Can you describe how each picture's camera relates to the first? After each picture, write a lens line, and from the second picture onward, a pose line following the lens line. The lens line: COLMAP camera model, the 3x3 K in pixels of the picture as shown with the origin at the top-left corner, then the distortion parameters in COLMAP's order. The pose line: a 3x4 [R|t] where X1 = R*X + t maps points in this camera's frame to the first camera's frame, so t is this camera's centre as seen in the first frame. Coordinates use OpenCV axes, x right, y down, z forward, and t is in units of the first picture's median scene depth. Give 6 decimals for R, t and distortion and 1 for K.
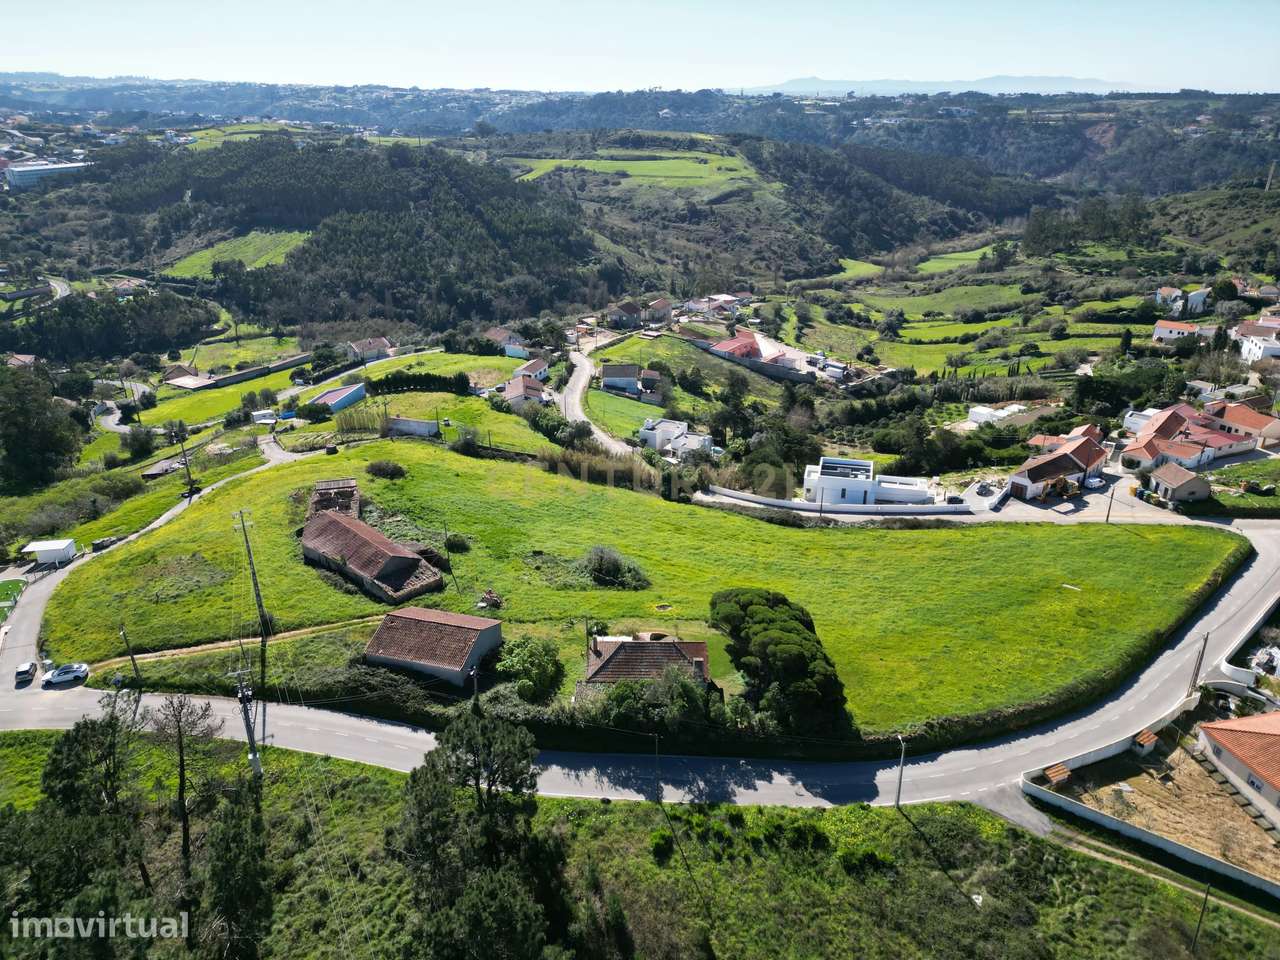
lens RADIAL K [[889.9, 0, 638.3], [0, 889.9, 480.5], [0, 0, 1]] dist [0.073133, -0.071790]
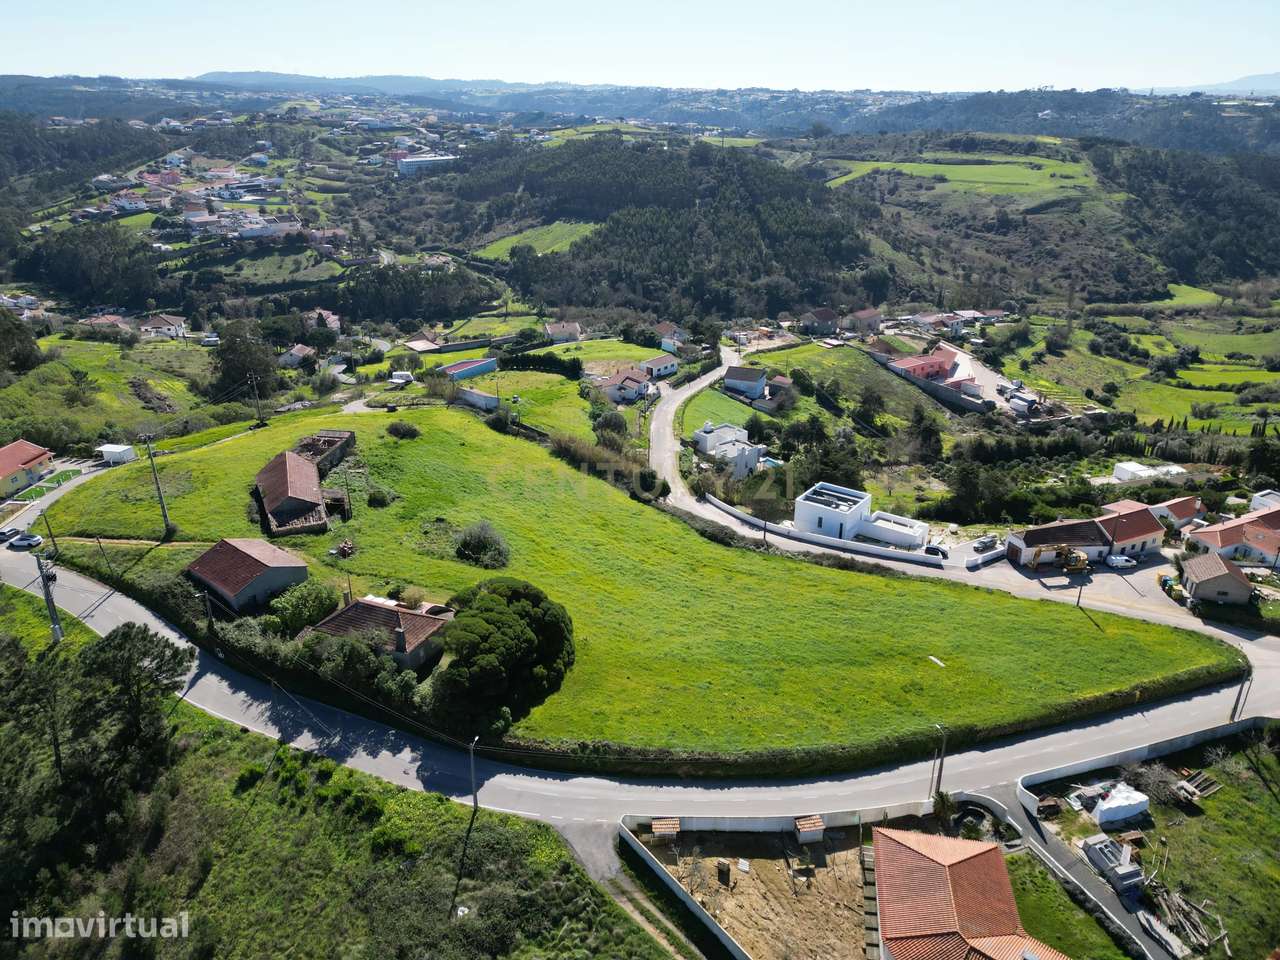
lens RADIAL K [[889.9, 0, 638.3], [0, 889.9, 480.5], [0, 0, 1]] dist [0.073133, -0.071790]
pose [[0.922600, 0.153871, -0.353742, 0.206226], [-0.154478, 0.987635, 0.026706, -0.013253], [0.353477, 0.030006, 0.934962, 0.035329]]
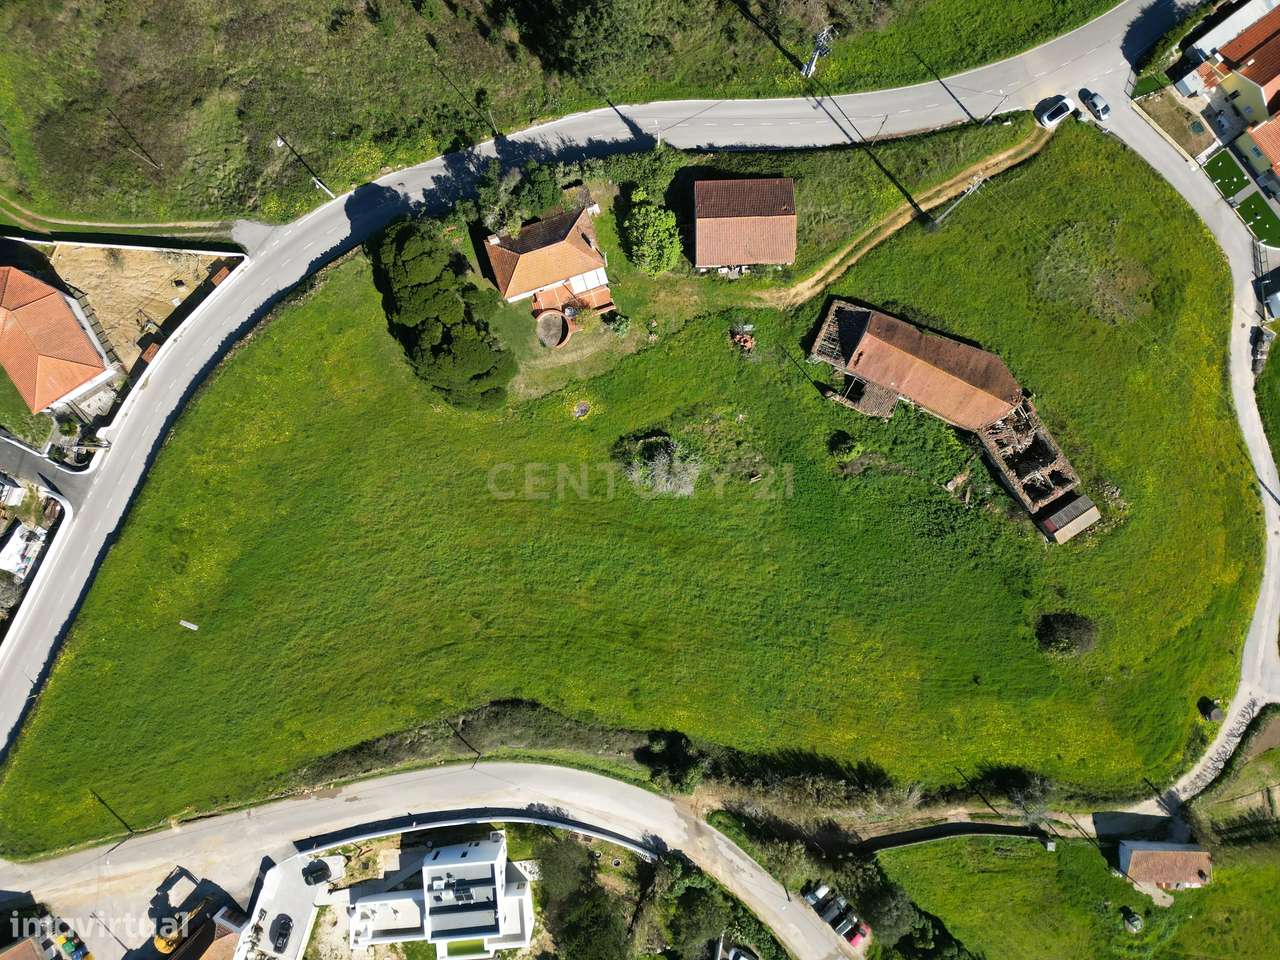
lens RADIAL K [[889.9, 0, 638.3], [0, 889.9, 480.5], [0, 0, 1]] dist [0.073133, -0.071790]
pose [[-0.943698, 0.330475, 0.014830, -0.007829], [-0.115995, -0.372550, 0.920734, -0.305893], [0.309805, 0.867175, 0.389908, 0.272698]]
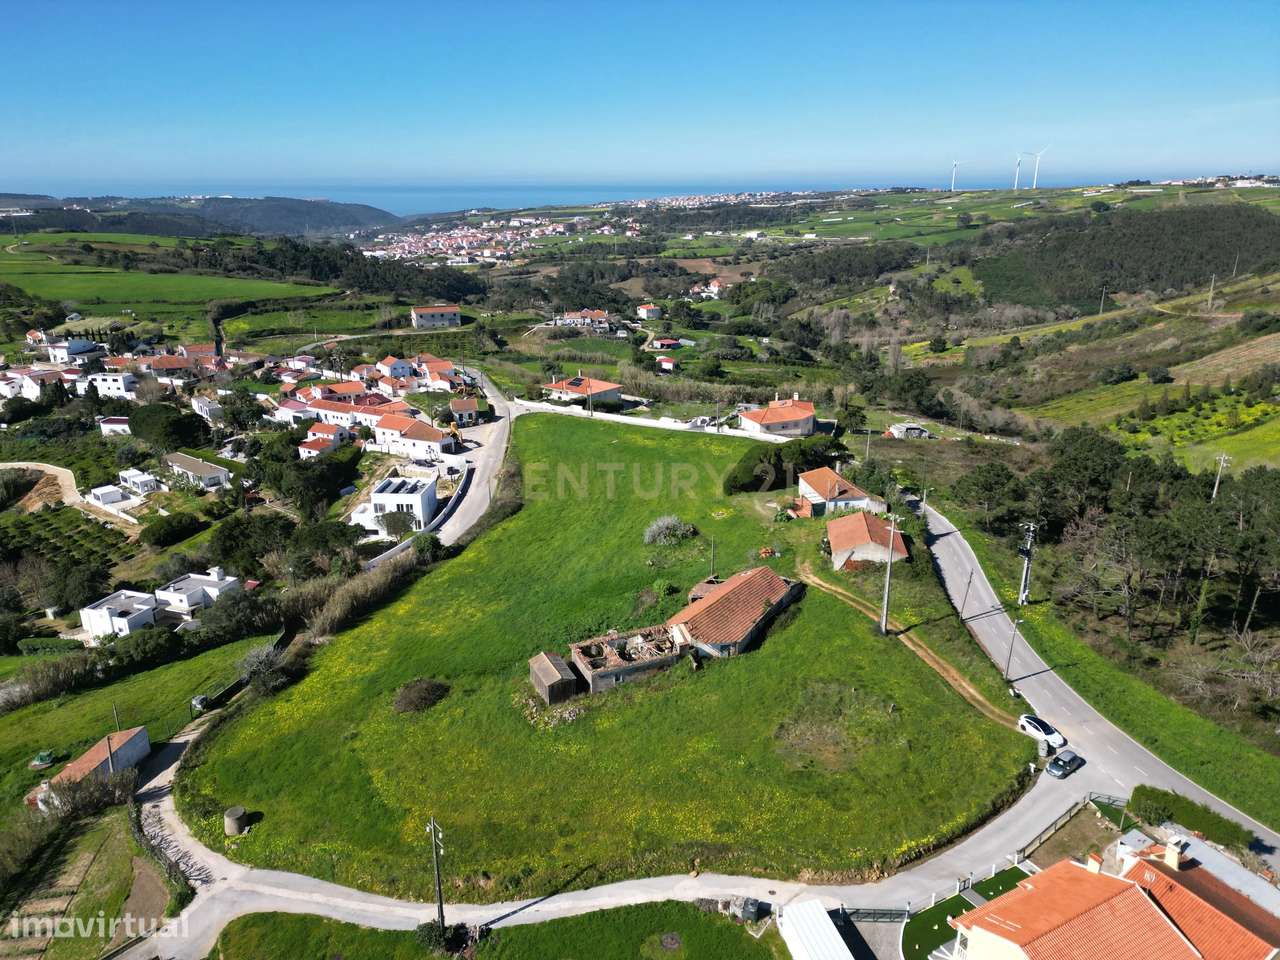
lens RADIAL K [[889.9, 0, 638.3], [0, 889.9, 480.5], [0, 0, 1]] dist [0.073133, -0.071790]
pose [[-0.175150, -0.304648, 0.936222, -0.447111], [0.393316, 0.850094, 0.350204, -0.155780], [-0.902566, 0.429569, -0.029071, 0.433923]]
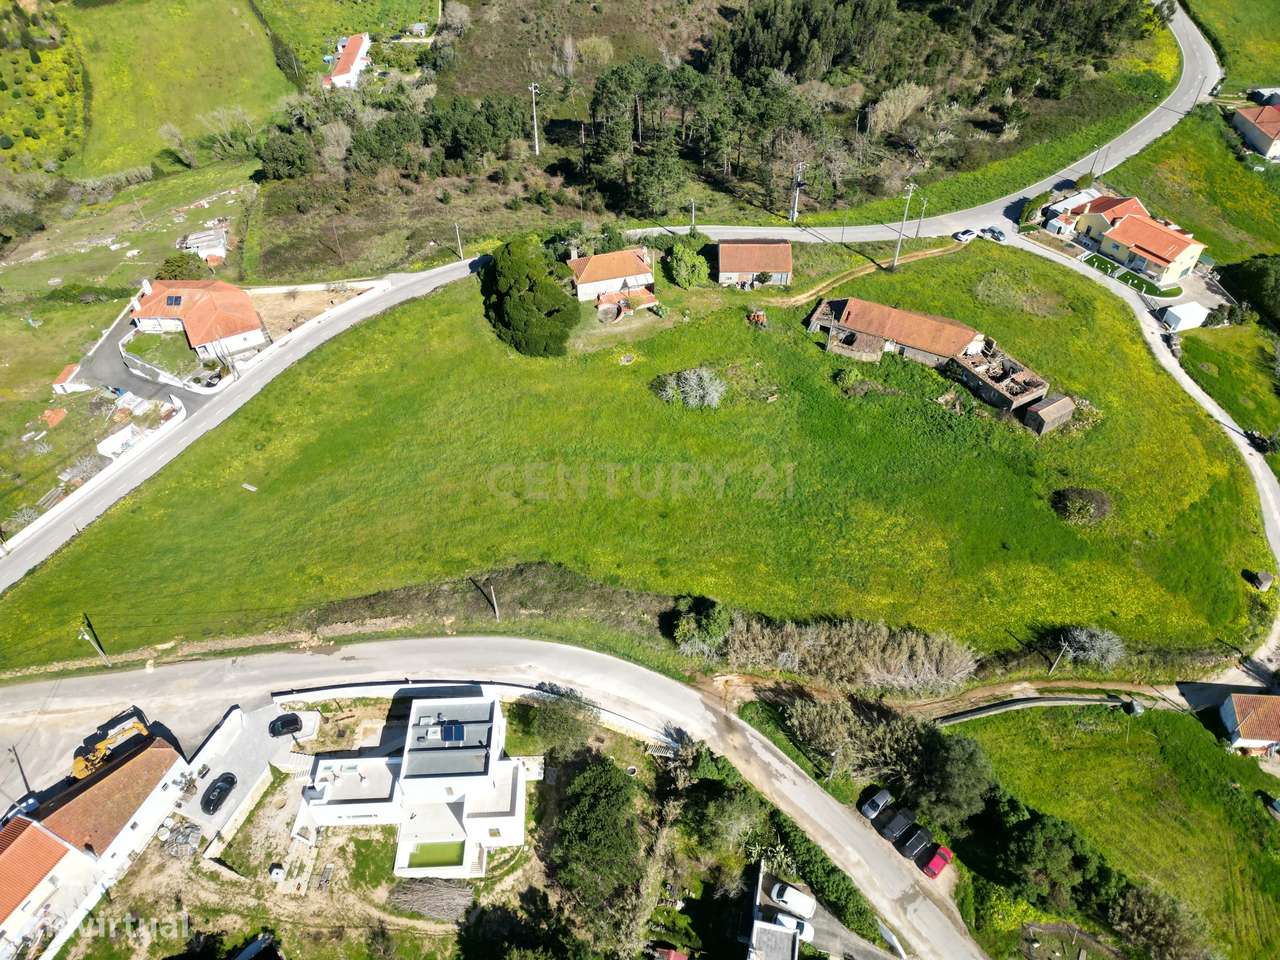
lens RADIAL K [[889.9, 0, 638.3], [0, 889.9, 480.5], [0, 0, 1]] dist [0.073133, -0.071790]
pose [[-0.959821, 0.212707, -0.183031, 0.103540], [-0.093885, 0.371249, 0.923775, -0.350722], [0.264443, 0.903842, -0.336363, 0.601228]]
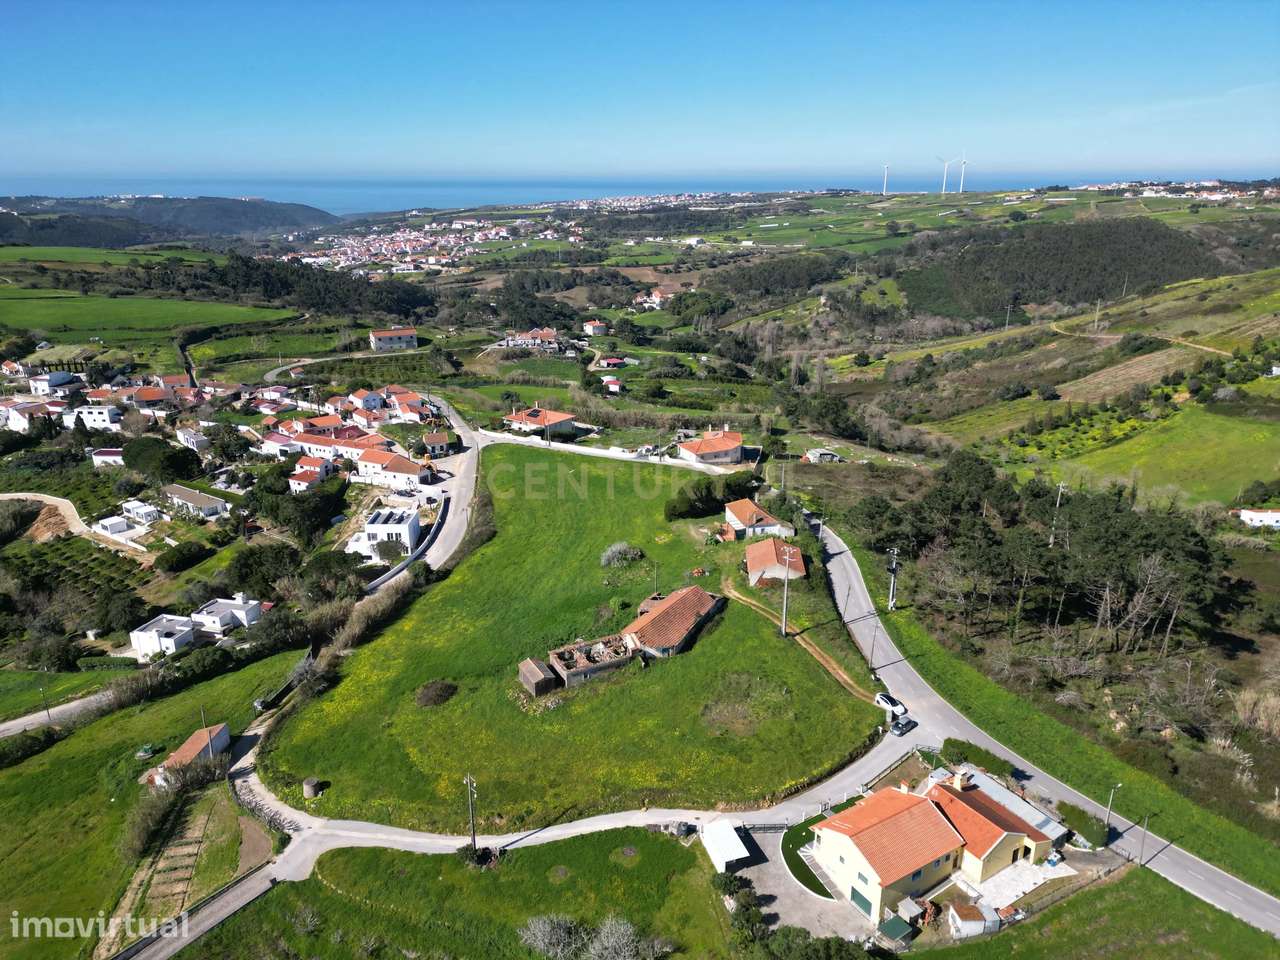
lens RADIAL K [[889.9, 0, 638.3], [0, 889.9, 480.5], [0, 0, 1]] dist [0.073133, -0.071790]
pose [[-0.236635, -0.305705, 0.922252, -0.541070], [0.385254, 0.841879, 0.377913, -0.218000], [-0.891954, 0.444729, -0.081444, 0.432414]]
